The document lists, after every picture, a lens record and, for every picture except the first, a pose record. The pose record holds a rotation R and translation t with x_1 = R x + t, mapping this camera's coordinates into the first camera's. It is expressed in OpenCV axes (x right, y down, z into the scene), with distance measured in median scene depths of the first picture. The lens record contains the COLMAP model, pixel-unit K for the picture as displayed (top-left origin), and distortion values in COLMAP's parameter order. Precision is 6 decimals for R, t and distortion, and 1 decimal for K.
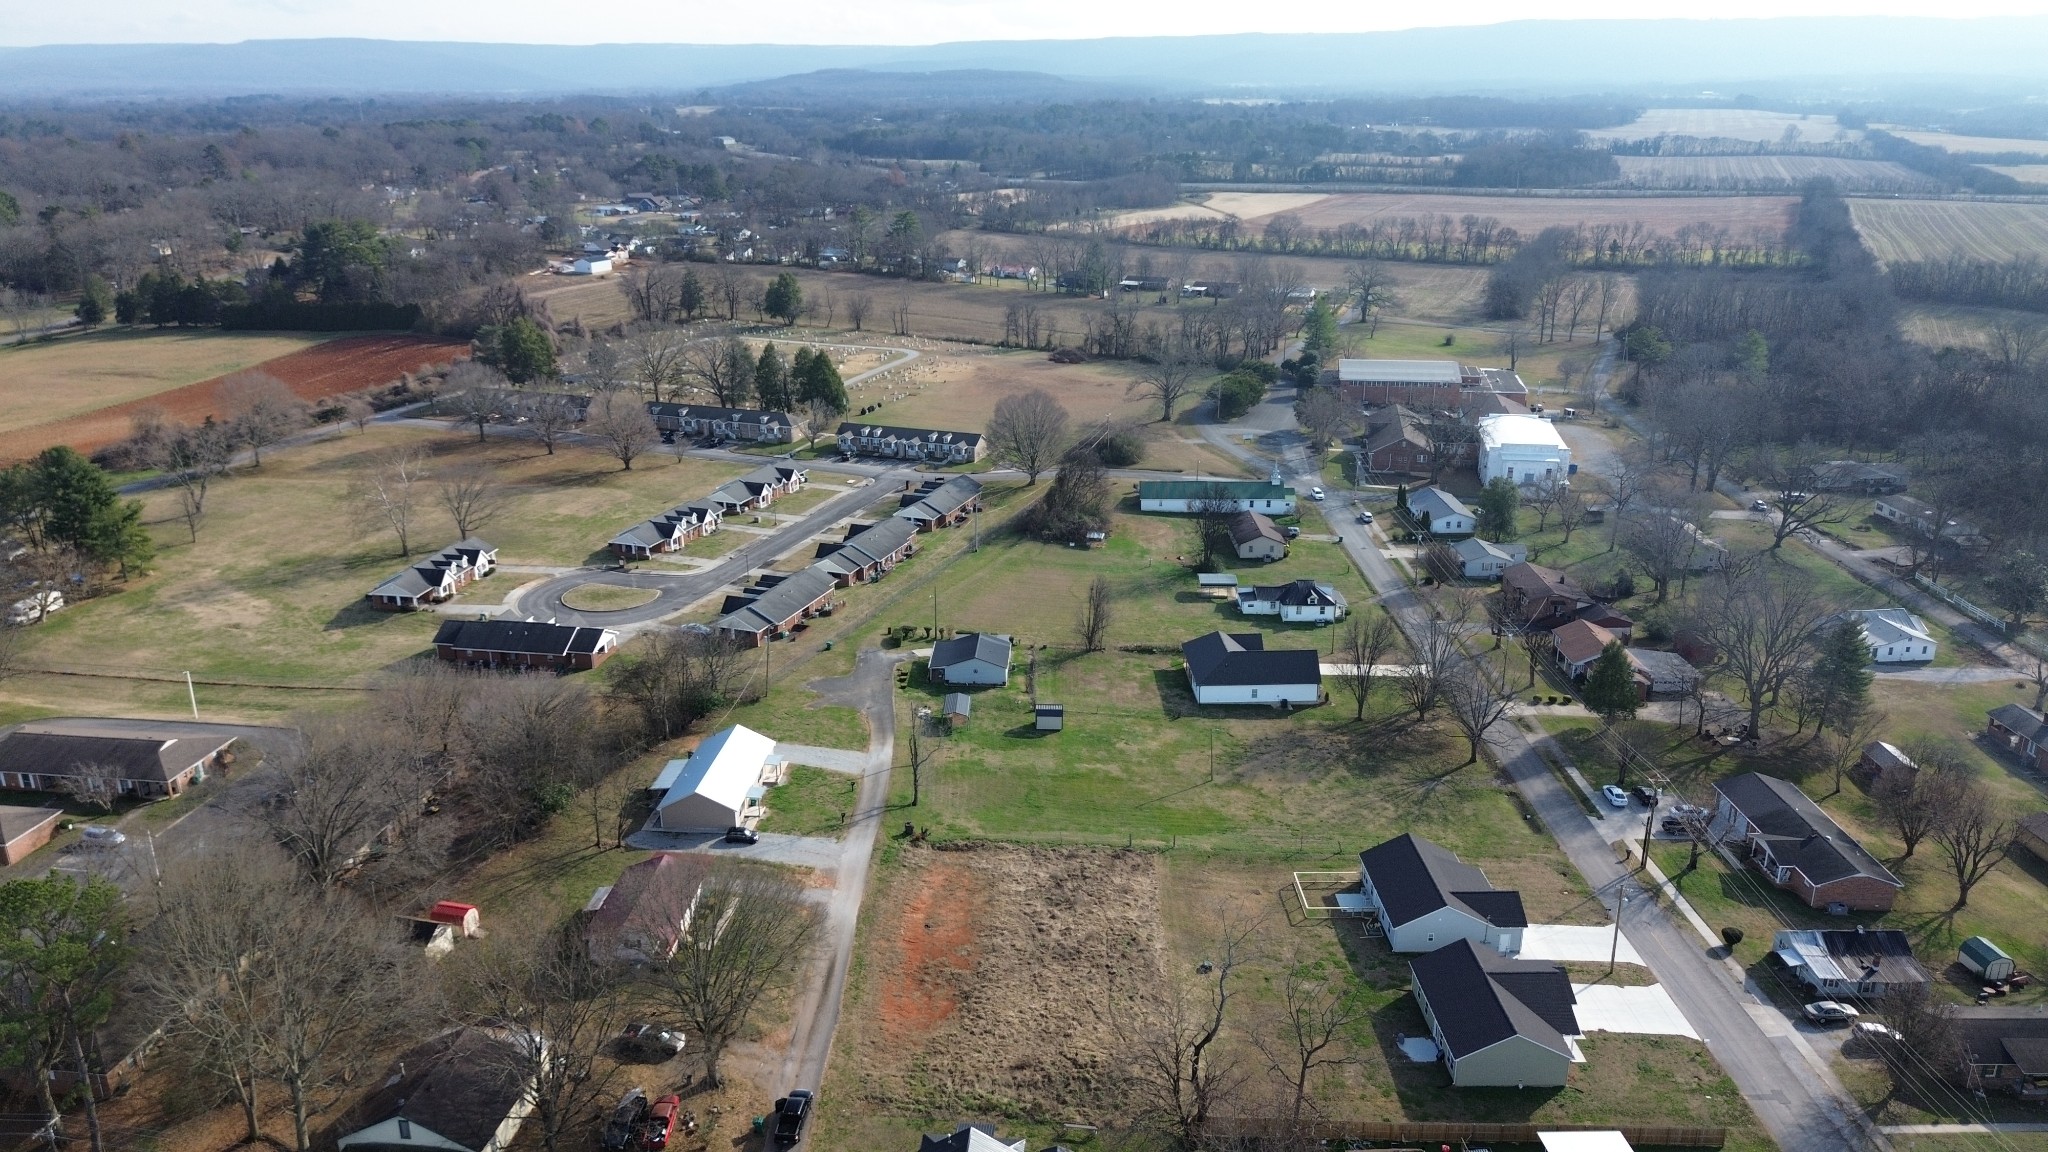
lens RADIAL K [[1444.6, 0, 1022.2], [0, 1444.6, 579.7], [0, 0, 1]] dist [0.078168, -0.082078]
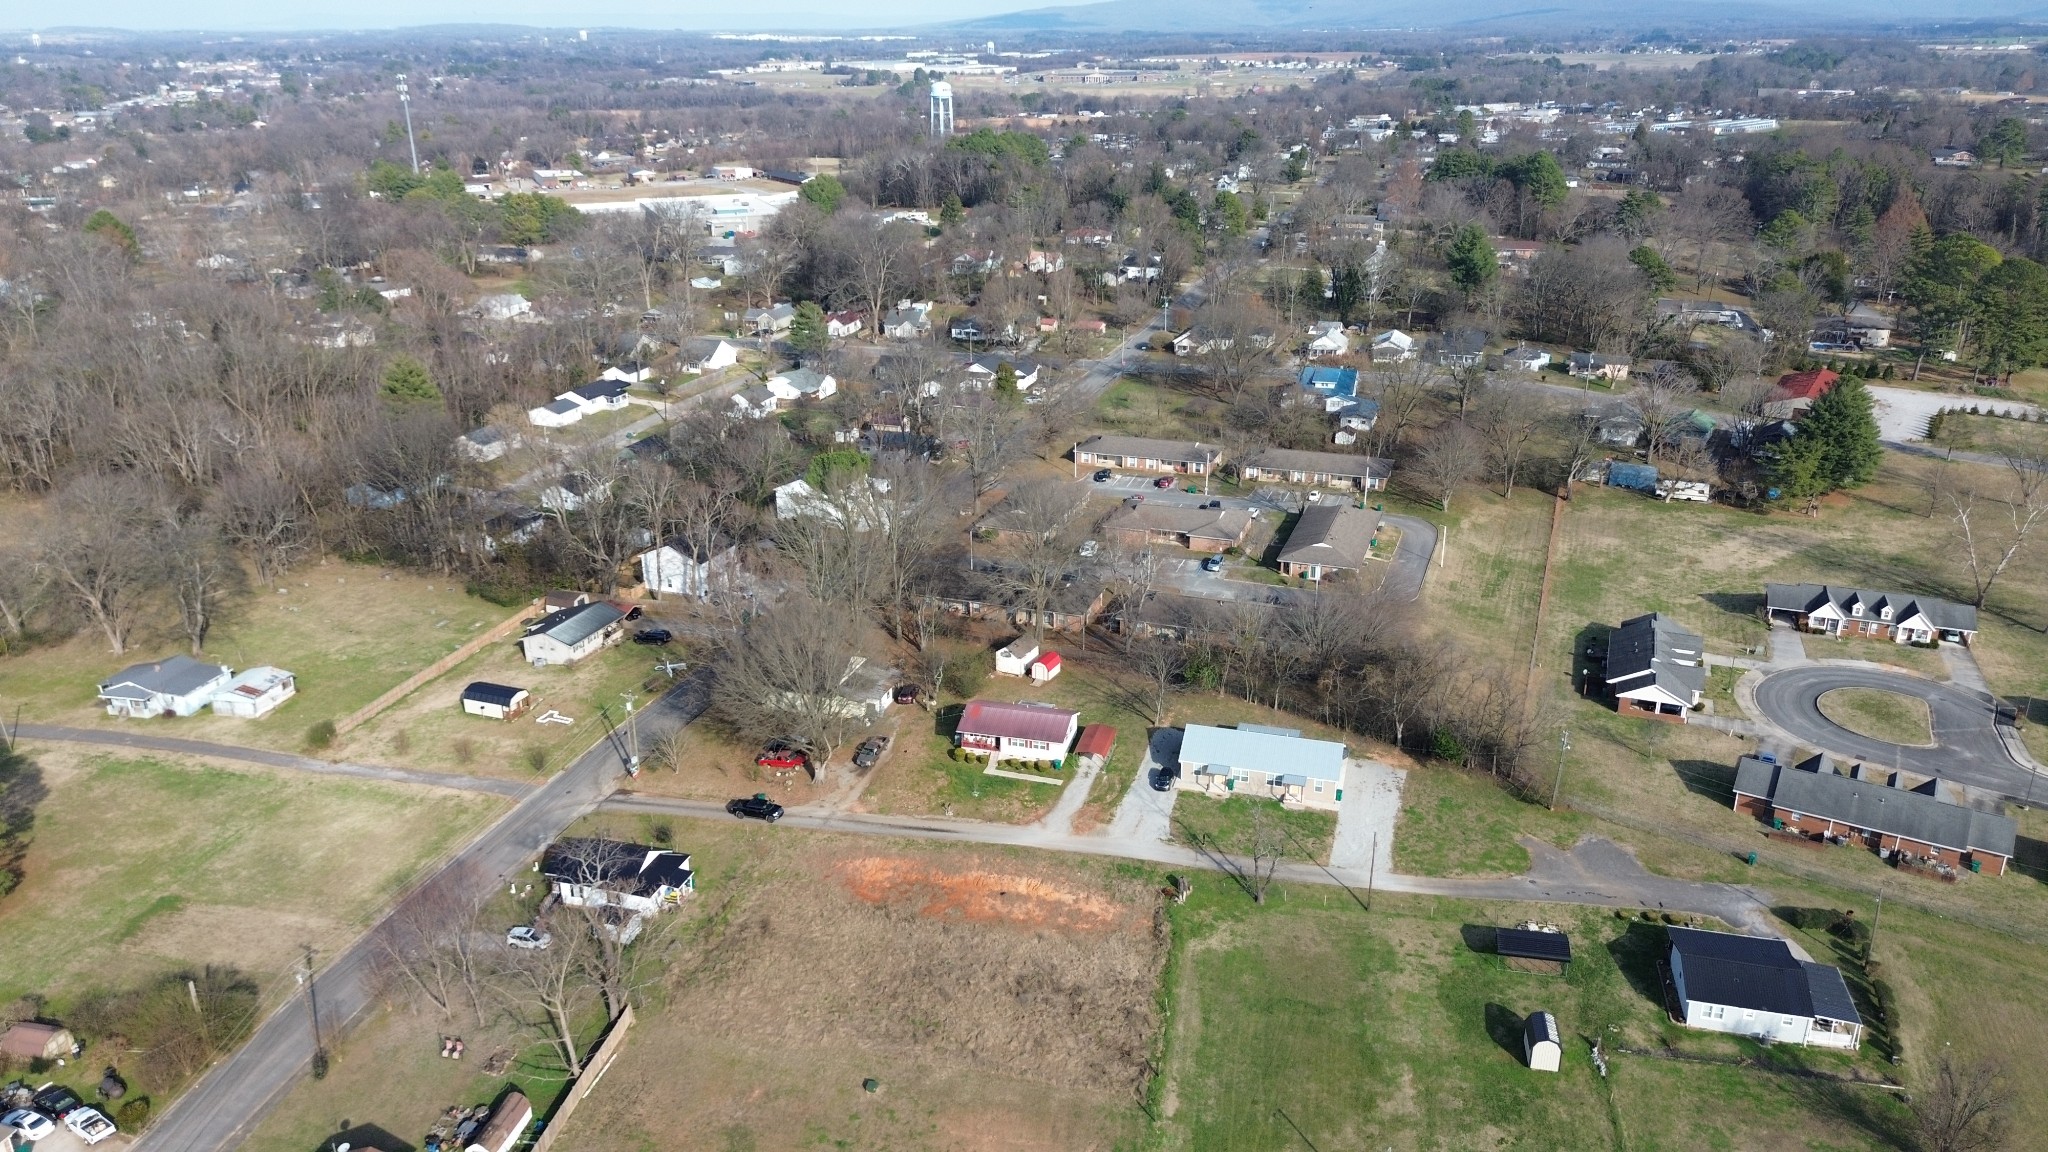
lens RADIAL K [[1444.6, 0, 1022.2], [0, 1444.6, 579.7], [0, 0, 1]] dist [0.078168, -0.082078]
pose [[-0.205302, 0.357920, -0.910903, 0.485426], [-0.311647, 0.858373, 0.407519, -0.226056], [0.927754, 0.367545, -0.064681, 0.641258]]
